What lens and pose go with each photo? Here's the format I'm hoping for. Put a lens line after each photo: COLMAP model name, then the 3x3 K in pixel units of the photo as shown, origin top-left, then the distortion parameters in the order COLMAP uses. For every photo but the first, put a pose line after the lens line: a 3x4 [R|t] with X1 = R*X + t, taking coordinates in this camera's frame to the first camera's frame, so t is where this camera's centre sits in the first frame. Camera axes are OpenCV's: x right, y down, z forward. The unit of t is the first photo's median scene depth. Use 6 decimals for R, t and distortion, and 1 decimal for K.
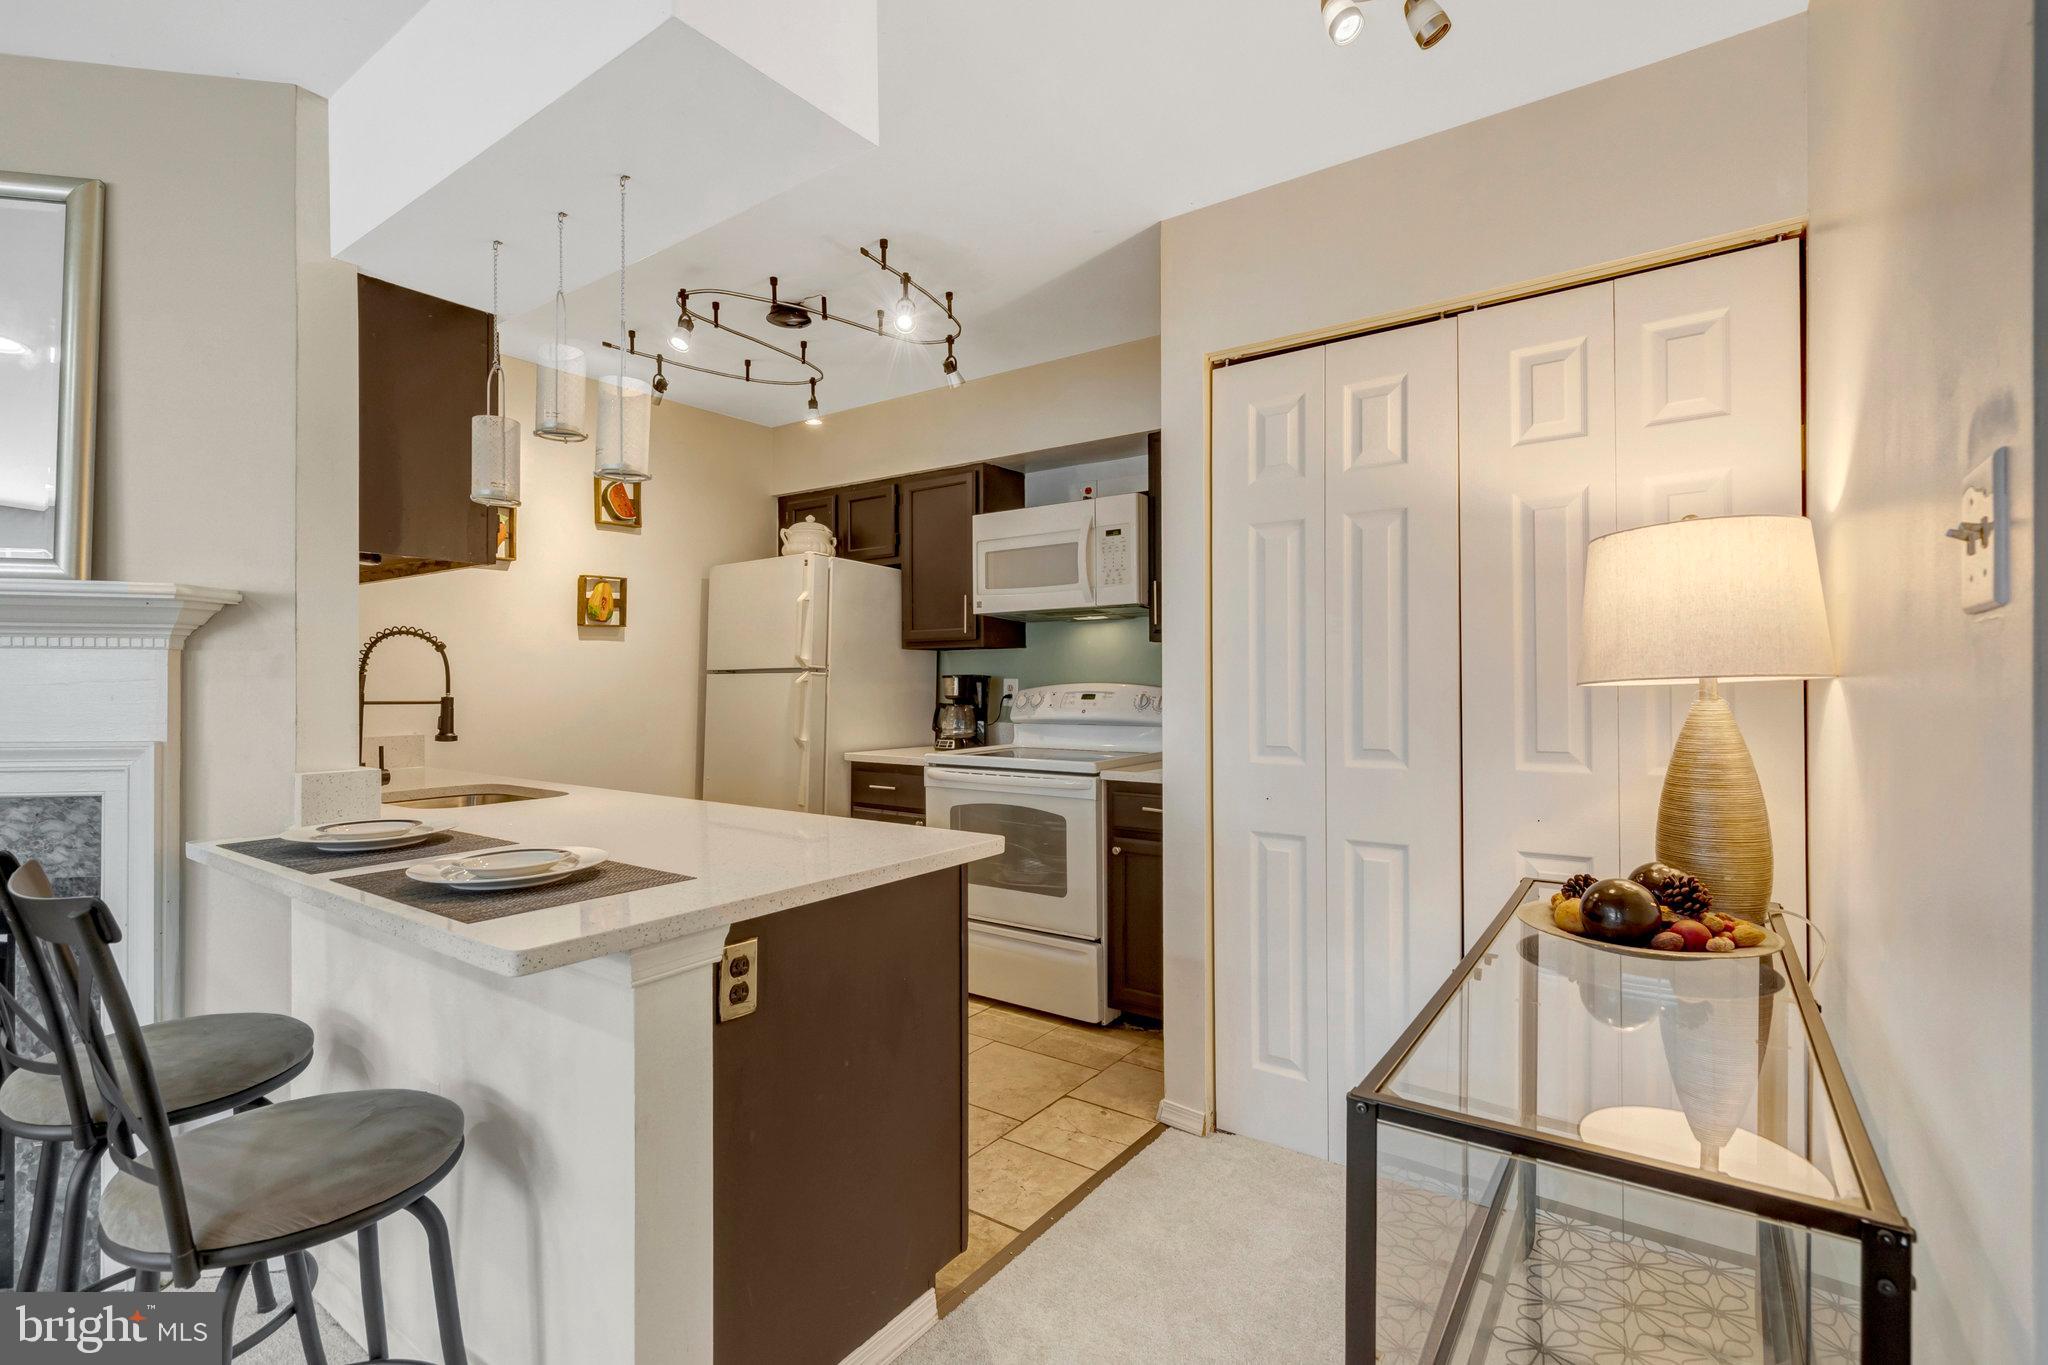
lens RADIAL K [[937.9, 0, 1032.9], [0, 937.9, 675.8], [0, 0, 1]] dist [0.012248, 0.000705]
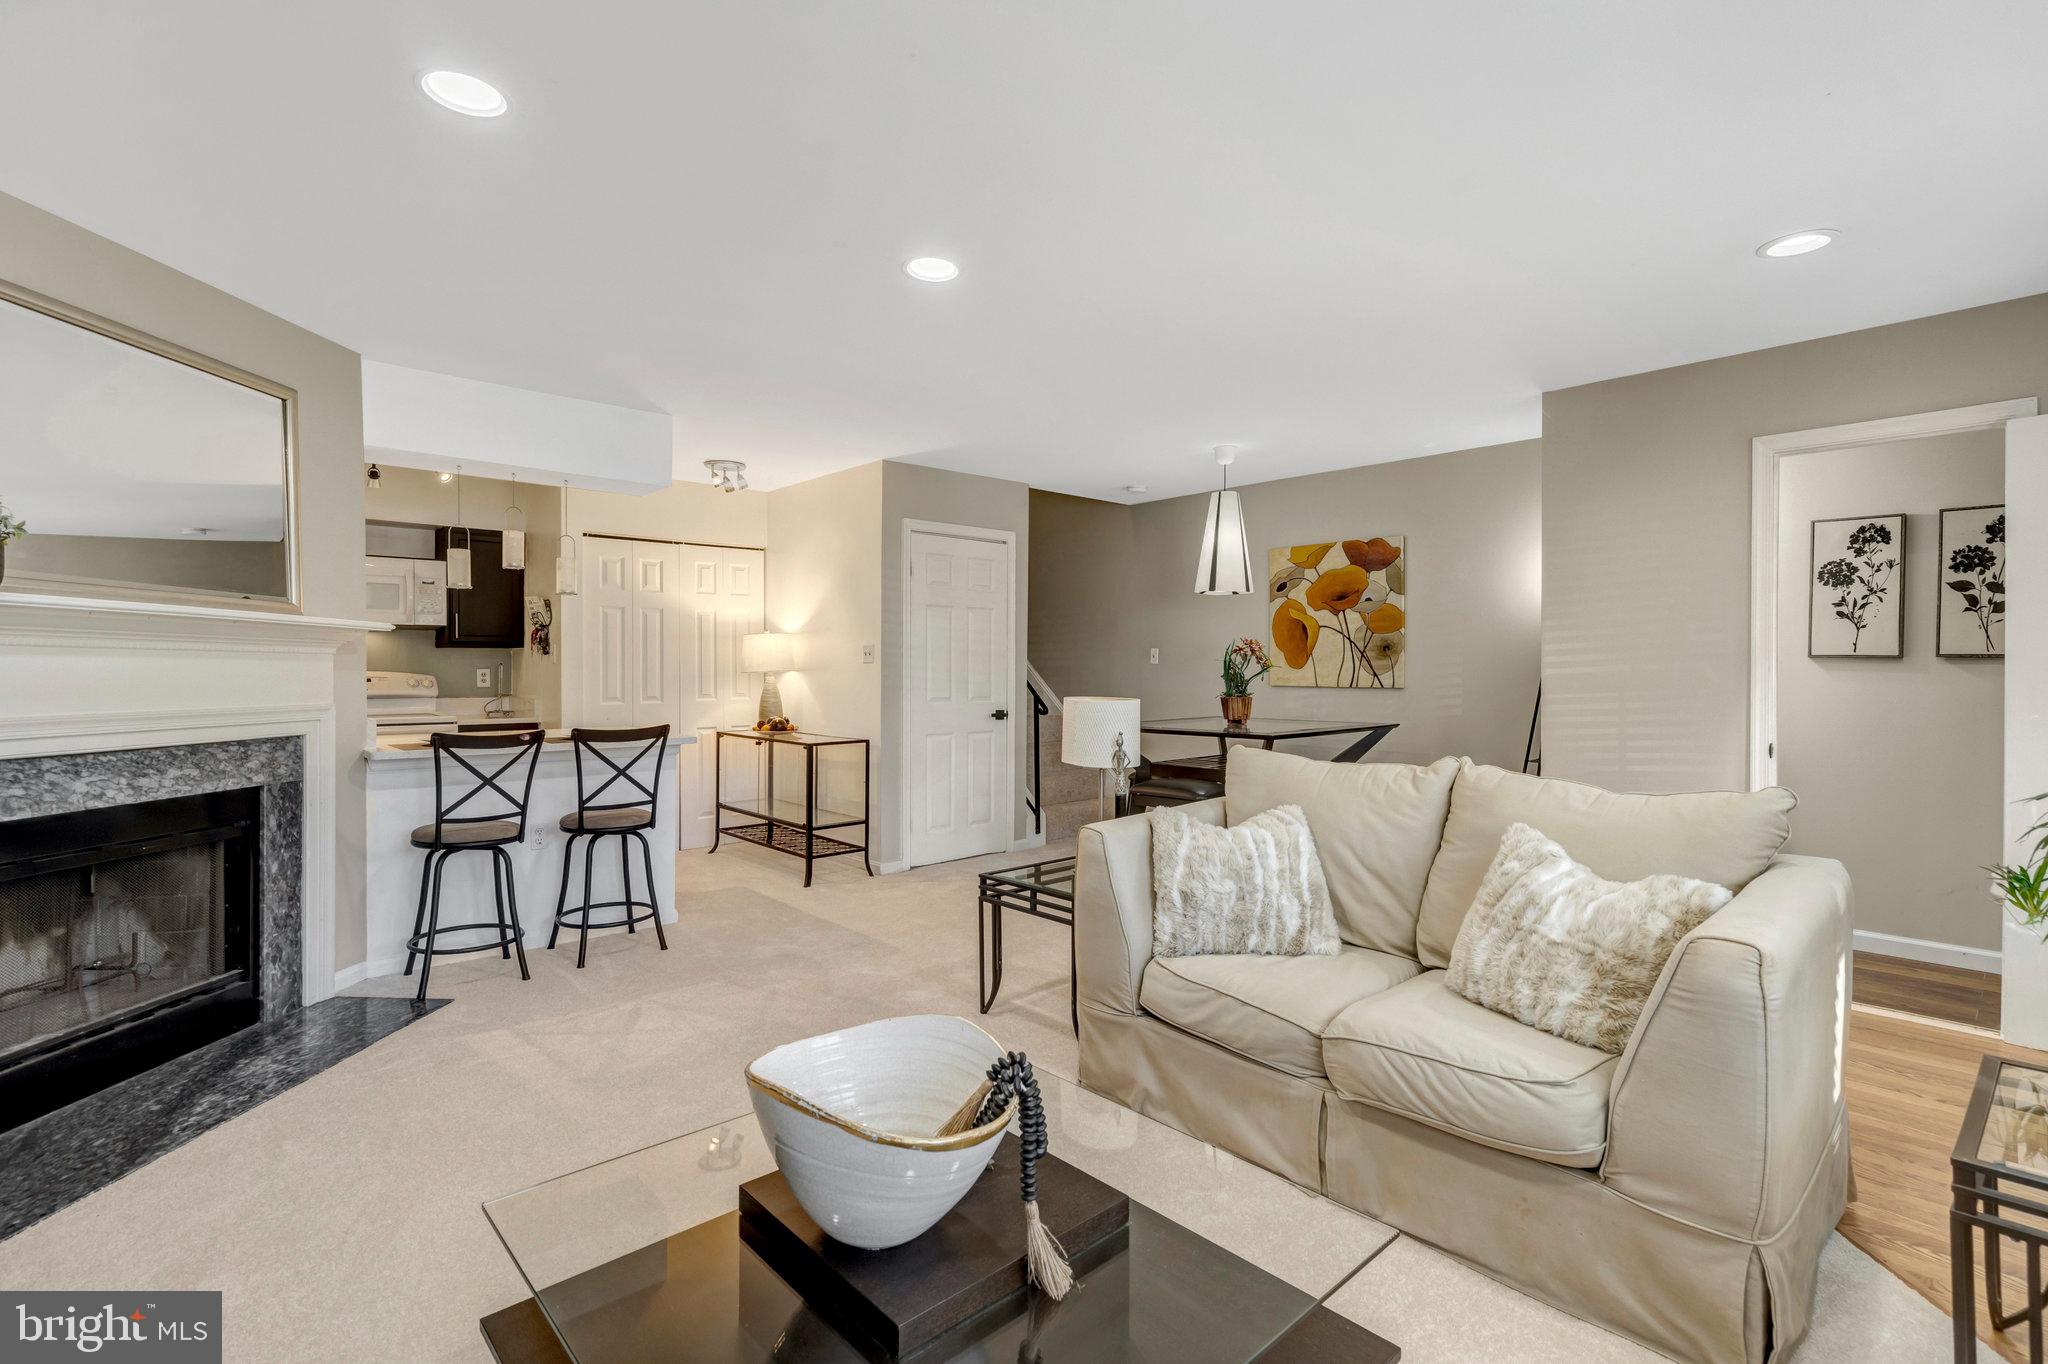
lens RADIAL K [[937.9, 0, 1020.6], [0, 937.9, 678.9], [0, 0, 1]] dist [0.012248, 0.000705]
pose [[0.215227, -0.008753, 0.976525, -2.342371], [-0.009823, 0.999890, 0.011128, -0.015408], [-0.976515, -0.011987, 0.215117, -0.703948]]
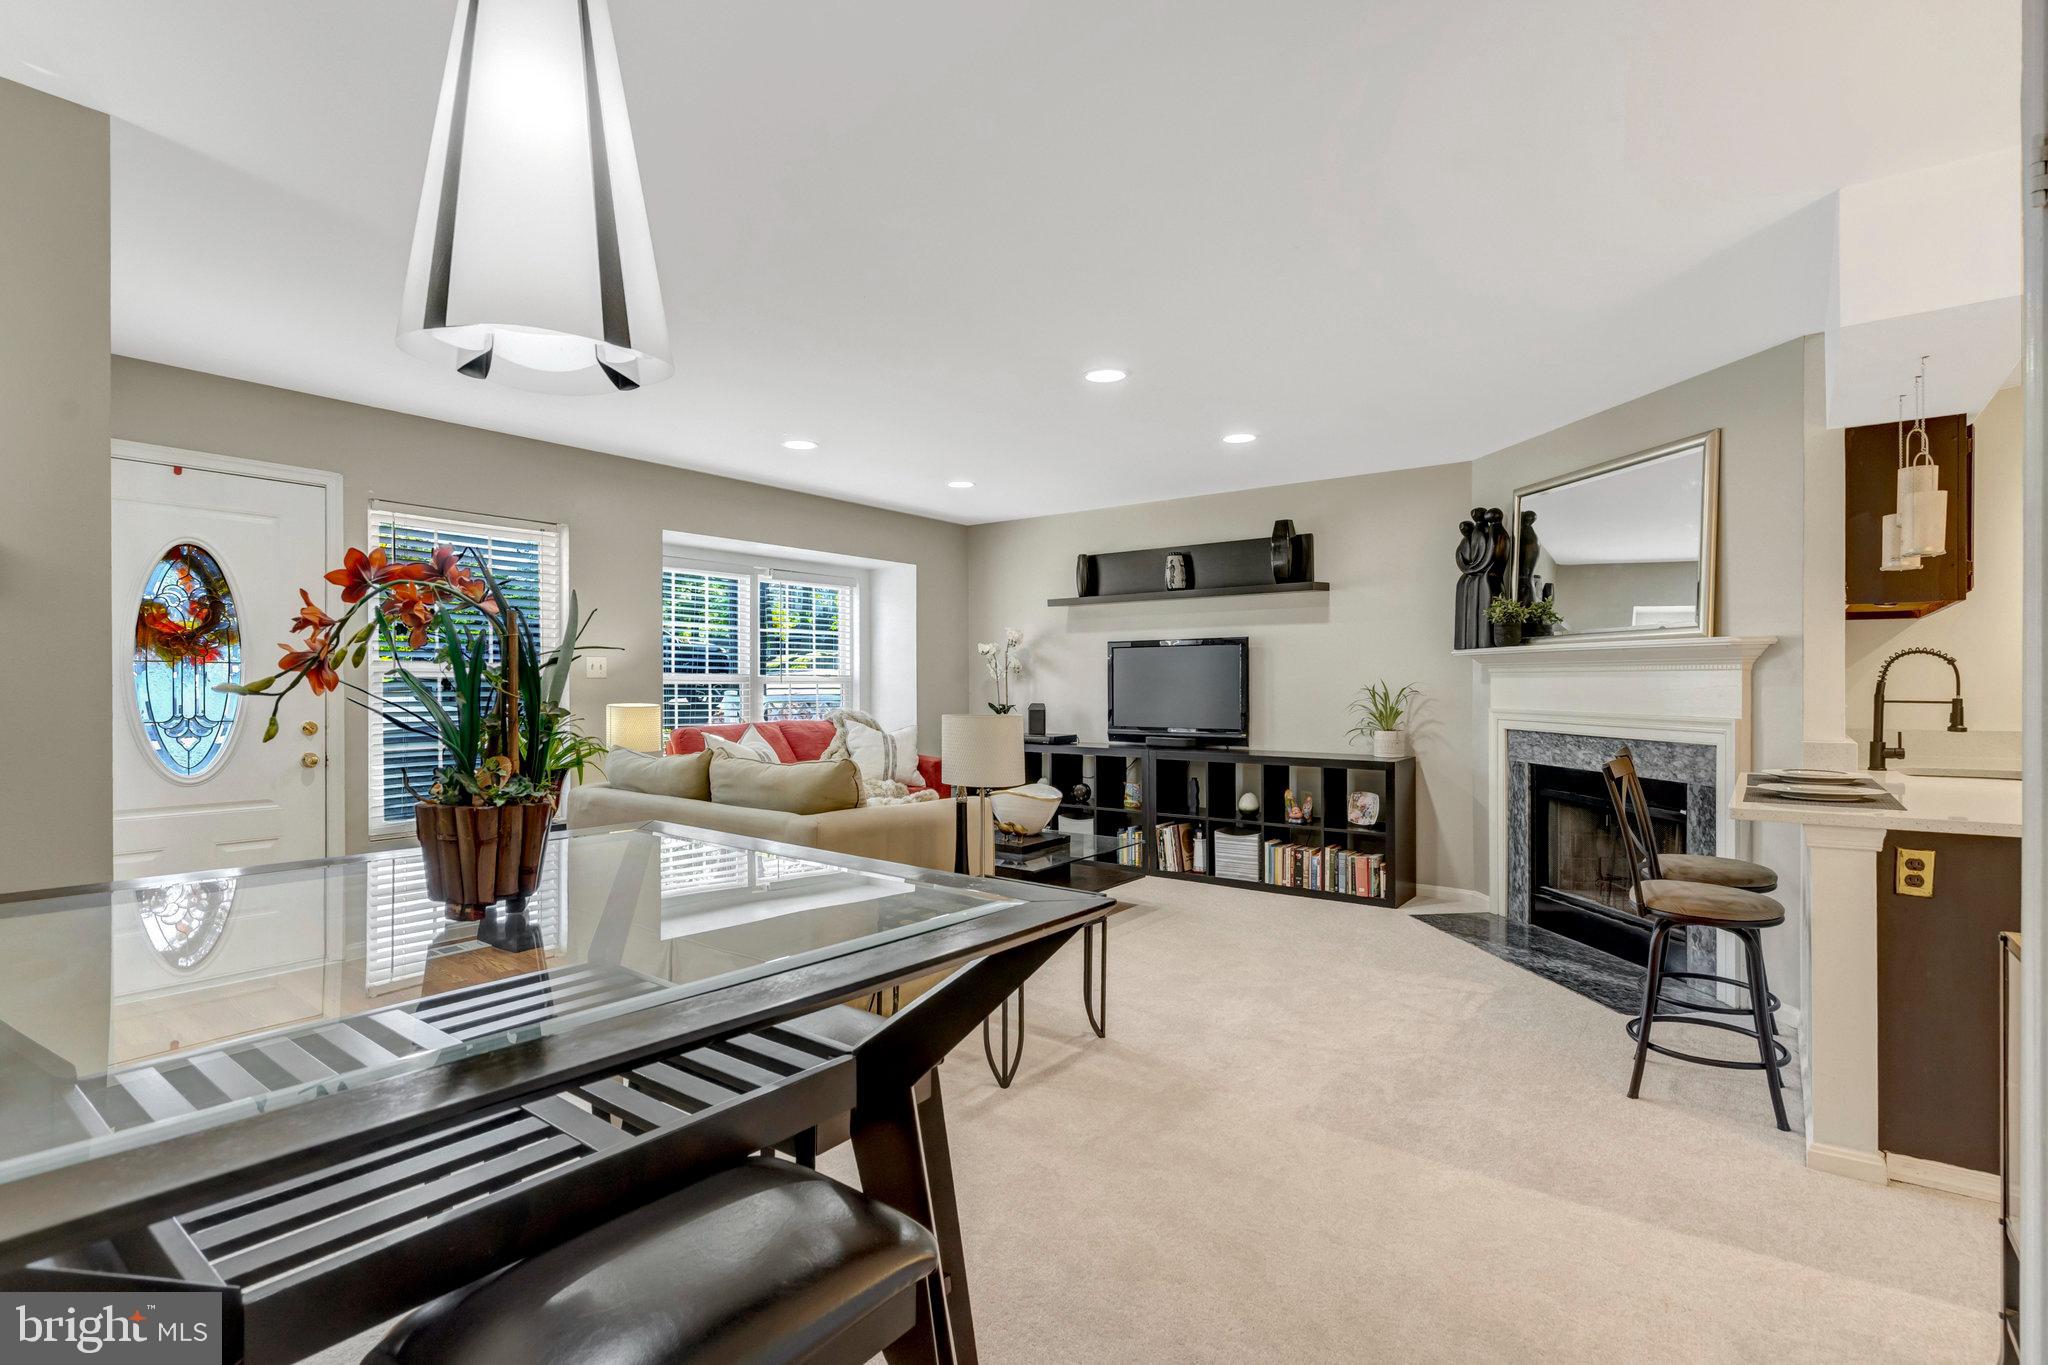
lens RADIAL K [[937.9, 0, 1037.6], [0, 937.9, 681.7], [0, 0, 1]] dist [0.012248, 0.000705]
pose [[-0.031958, -0.004940, -0.999477, 0.968672], [0.011183, 0.999923, -0.005299, -0.011135], [0.999427, -0.011347, -0.031900, -0.324497]]
